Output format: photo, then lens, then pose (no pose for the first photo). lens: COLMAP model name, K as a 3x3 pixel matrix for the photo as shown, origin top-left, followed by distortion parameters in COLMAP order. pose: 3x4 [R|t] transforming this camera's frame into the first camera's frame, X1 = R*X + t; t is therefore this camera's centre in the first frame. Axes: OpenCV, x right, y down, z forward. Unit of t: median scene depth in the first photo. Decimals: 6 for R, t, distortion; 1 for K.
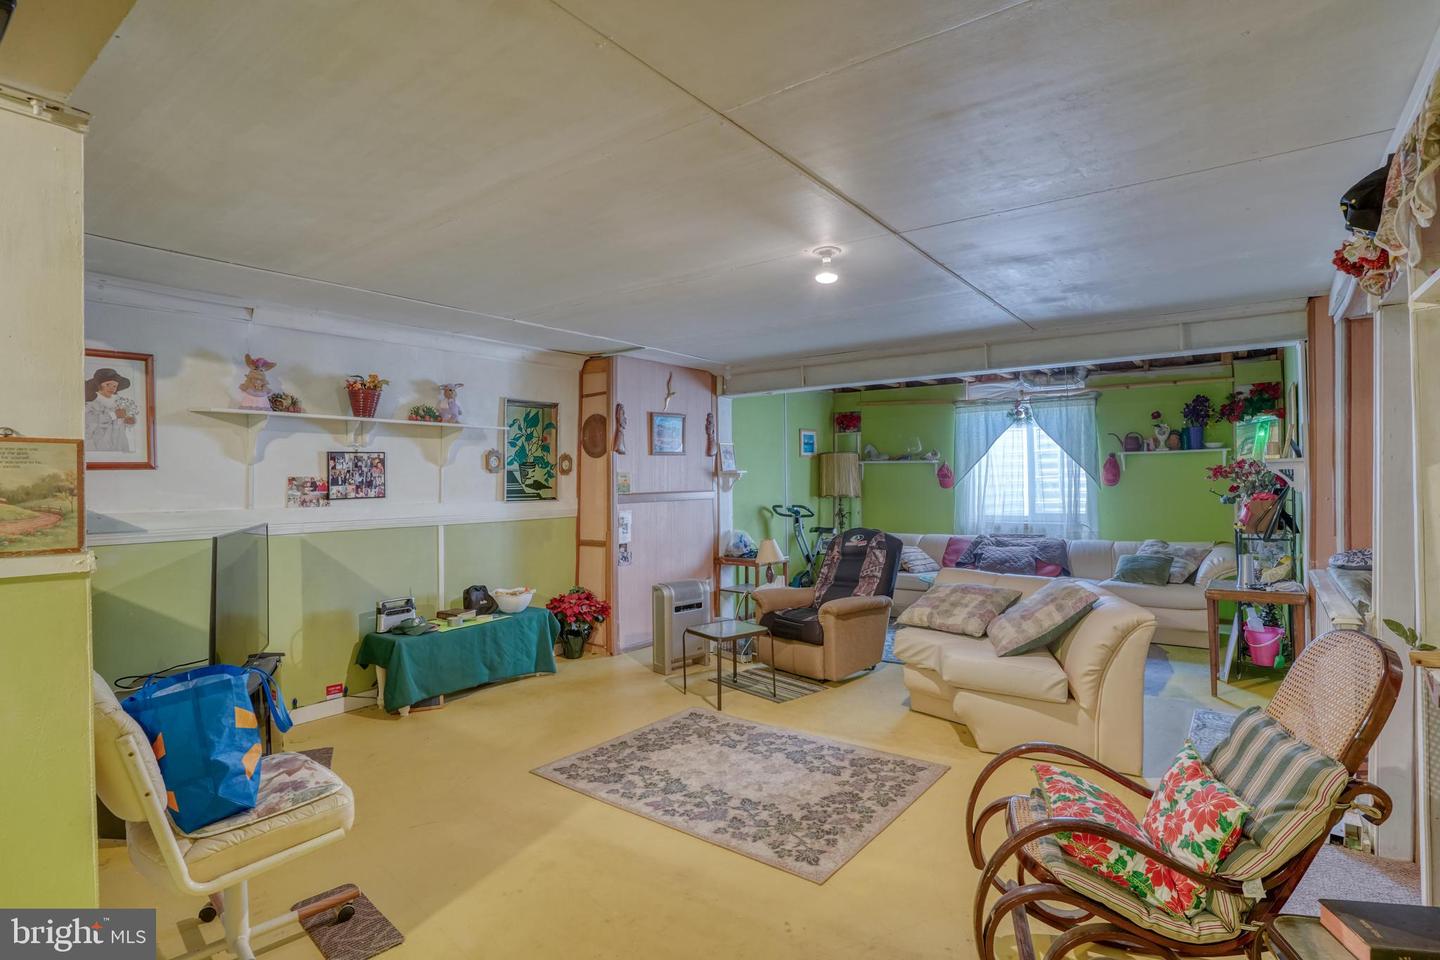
lens RADIAL K [[719.1, 0, 713.9], [0, 719.1, 472.3], [0, 0, 1]] dist [-0.083953, 0.043383]
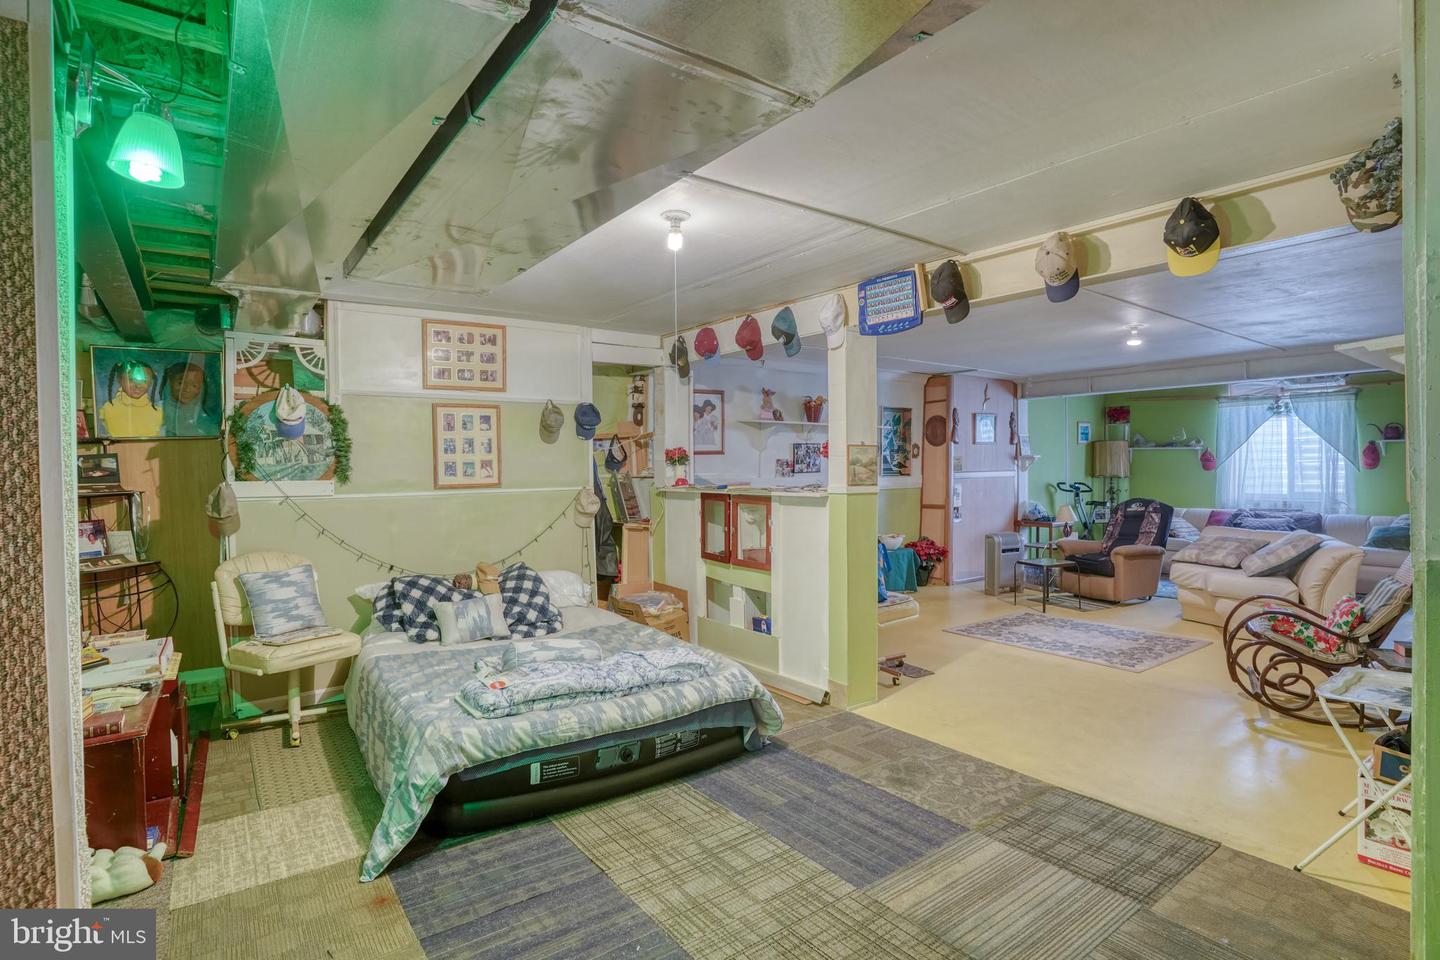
lens RADIAL K [[720.5, 0, 751.9], [0, 720.5, 467.1], [0, 0, 1]] dist [-0.064352, 0.042113]
pose [[0.967388, 0.005562, -0.253237, -0.160369], [-0.001549, 0.999870, 0.016044, -0.001114], [0.253293, -0.015129, 0.967271, -0.472392]]
